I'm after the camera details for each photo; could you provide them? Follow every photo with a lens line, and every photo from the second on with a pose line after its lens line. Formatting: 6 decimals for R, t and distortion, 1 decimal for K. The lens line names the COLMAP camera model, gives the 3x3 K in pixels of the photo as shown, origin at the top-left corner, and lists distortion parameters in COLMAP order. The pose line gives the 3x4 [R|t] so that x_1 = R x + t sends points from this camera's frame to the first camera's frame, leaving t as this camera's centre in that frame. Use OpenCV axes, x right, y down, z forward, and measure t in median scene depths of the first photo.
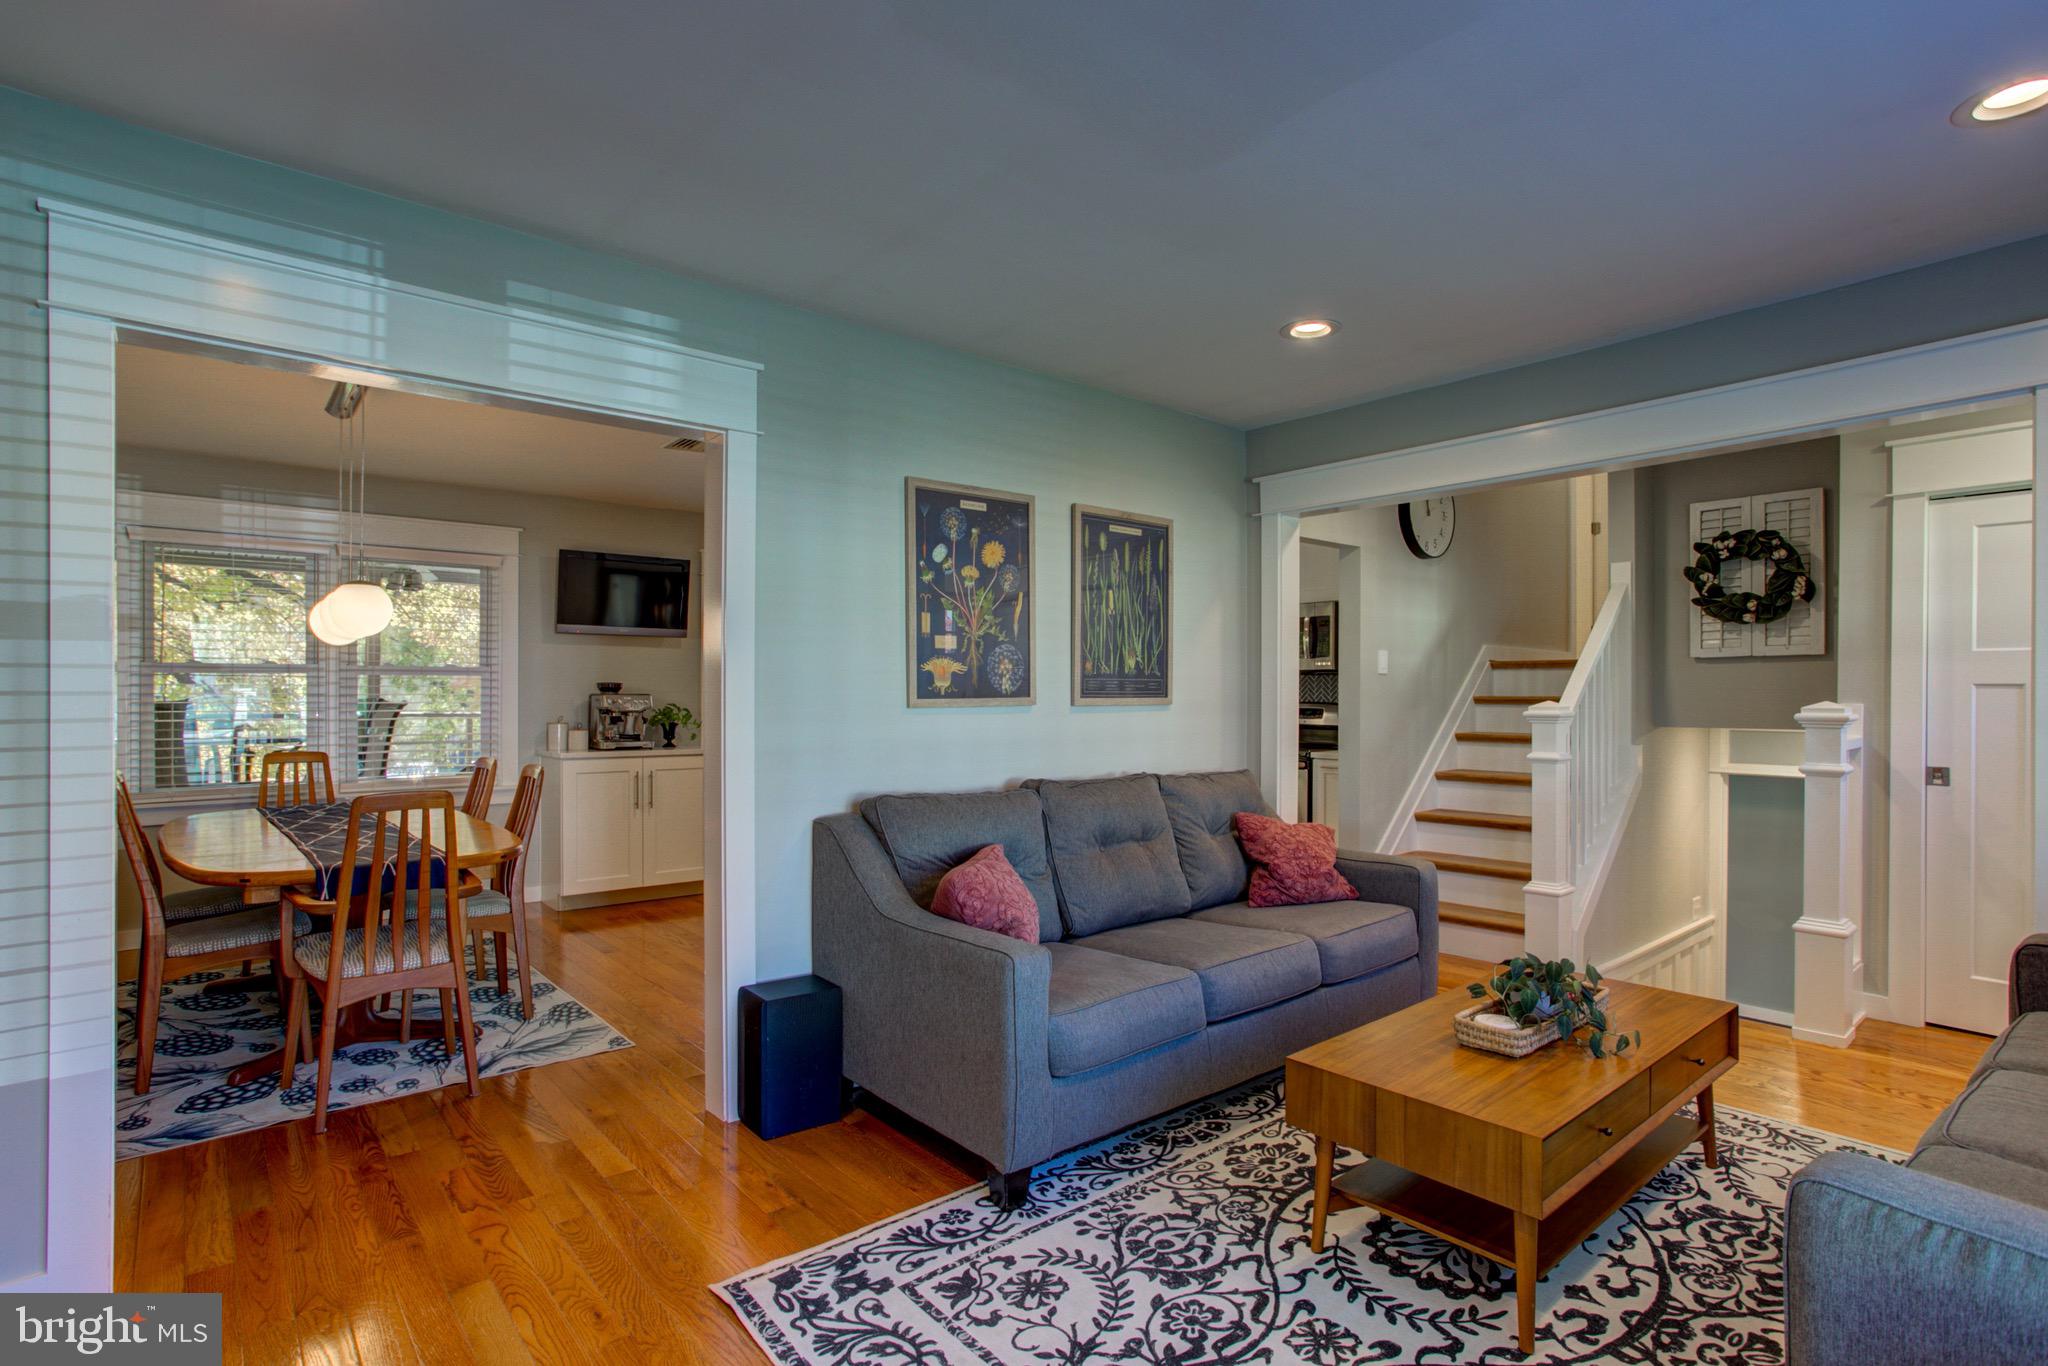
lens RADIAL K [[1007.0, 0, 1018.2], [0, 1007.0, 689.2], [0, 0, 1]] dist [-0.050541, 0.029342]
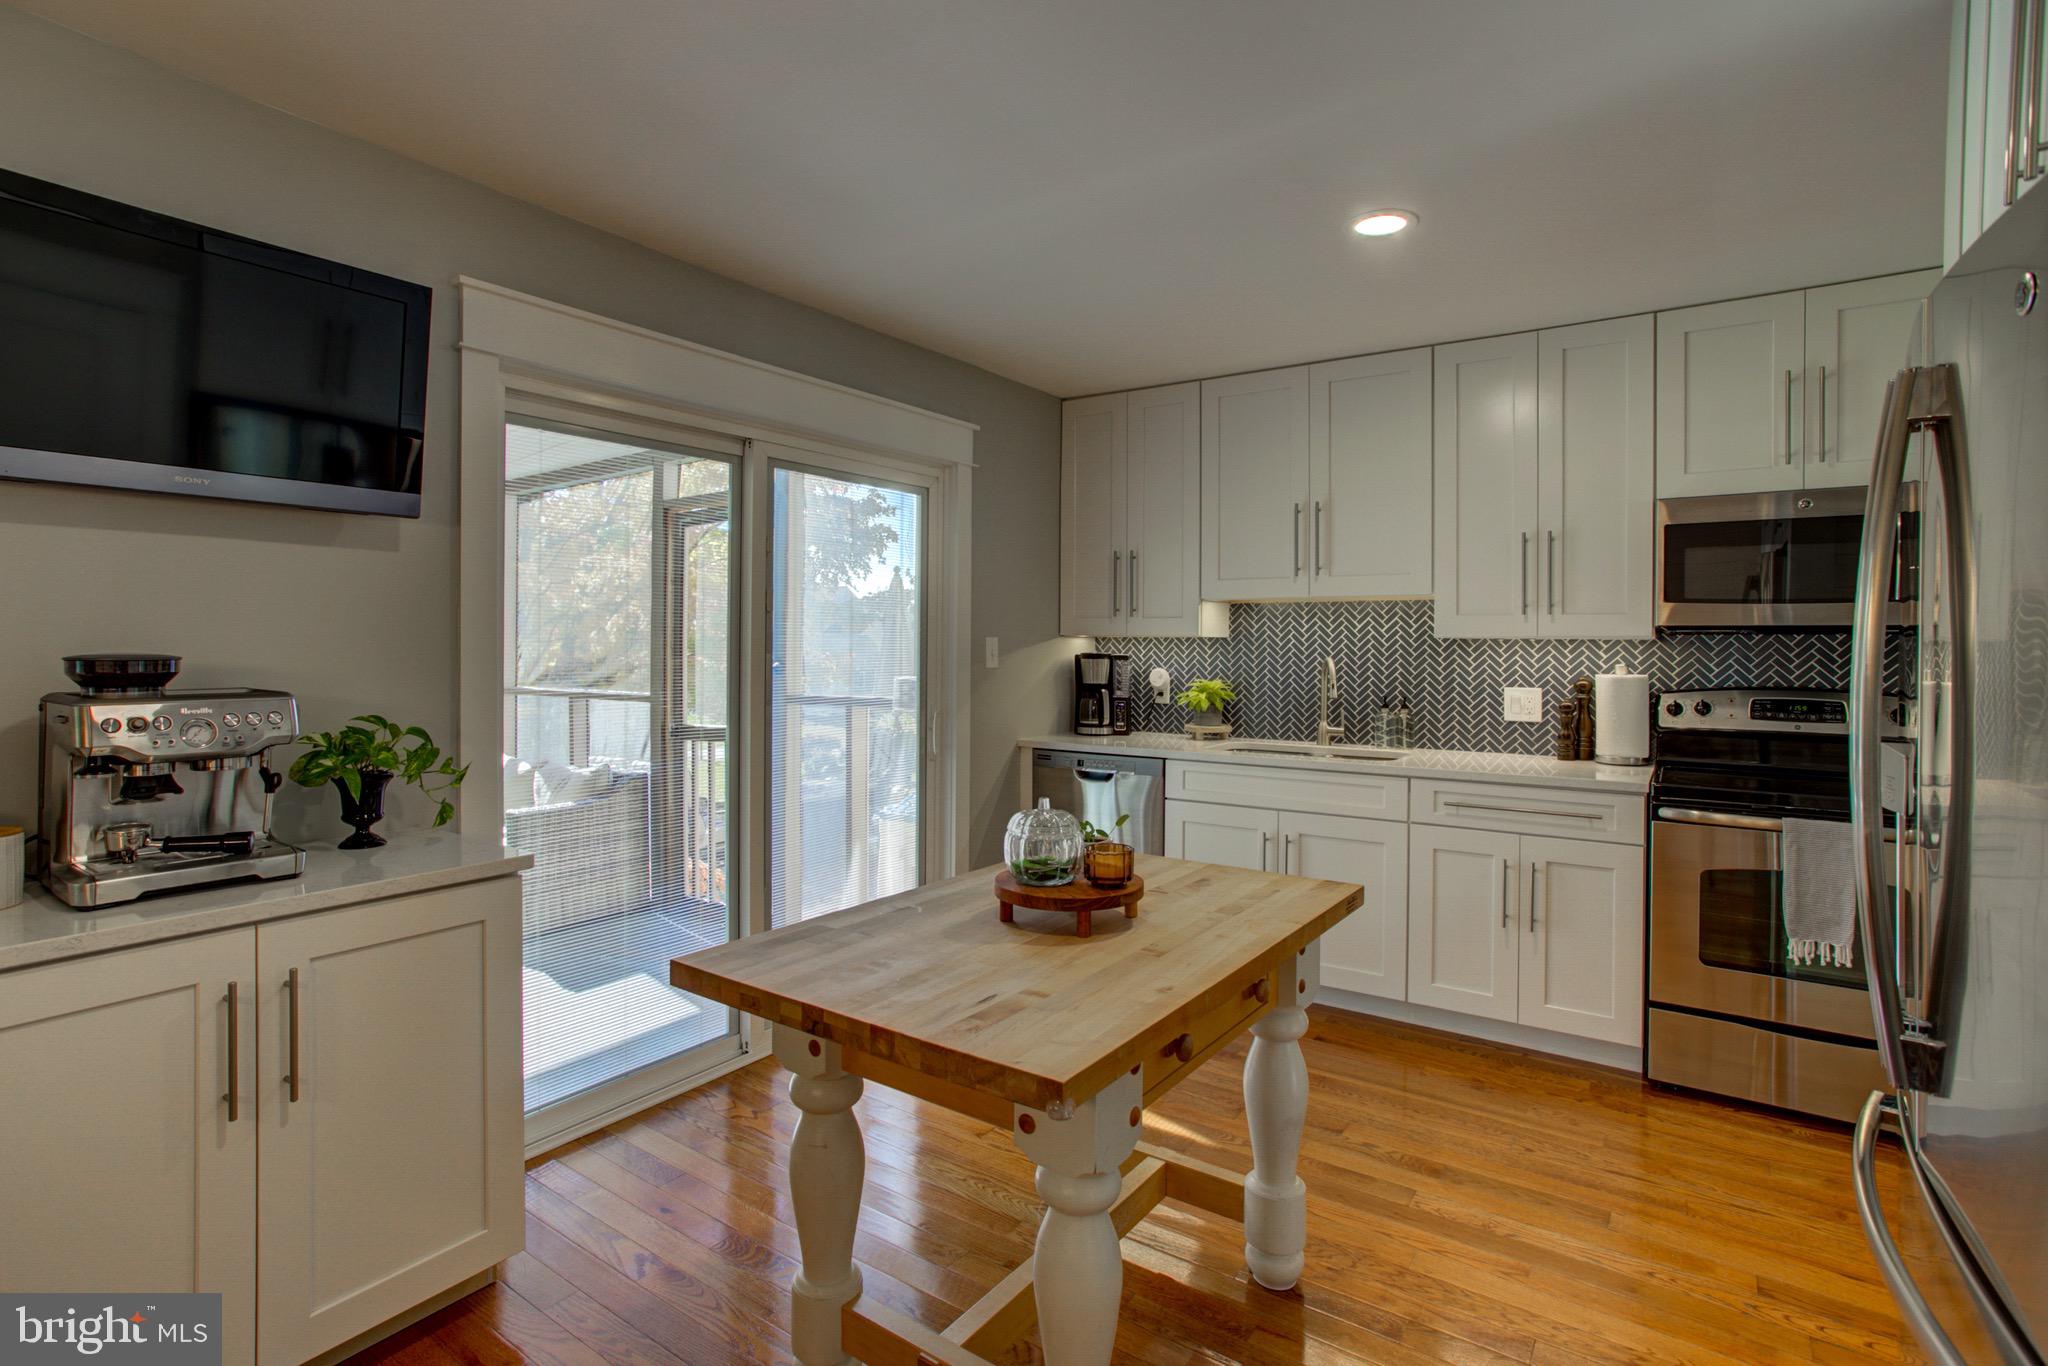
lens RADIAL K [[992.5, 0, 996.3], [0, 992.5, 651.1], [0, 0, 1]] dist [-0.048467, 0.026821]
pose [[0.970625, 0.001421, 0.240594, -0.412943], [-0.005558, 0.999848, 0.016521, -0.023698], [-0.240534, -0.017373, 0.970485, 1.182217]]
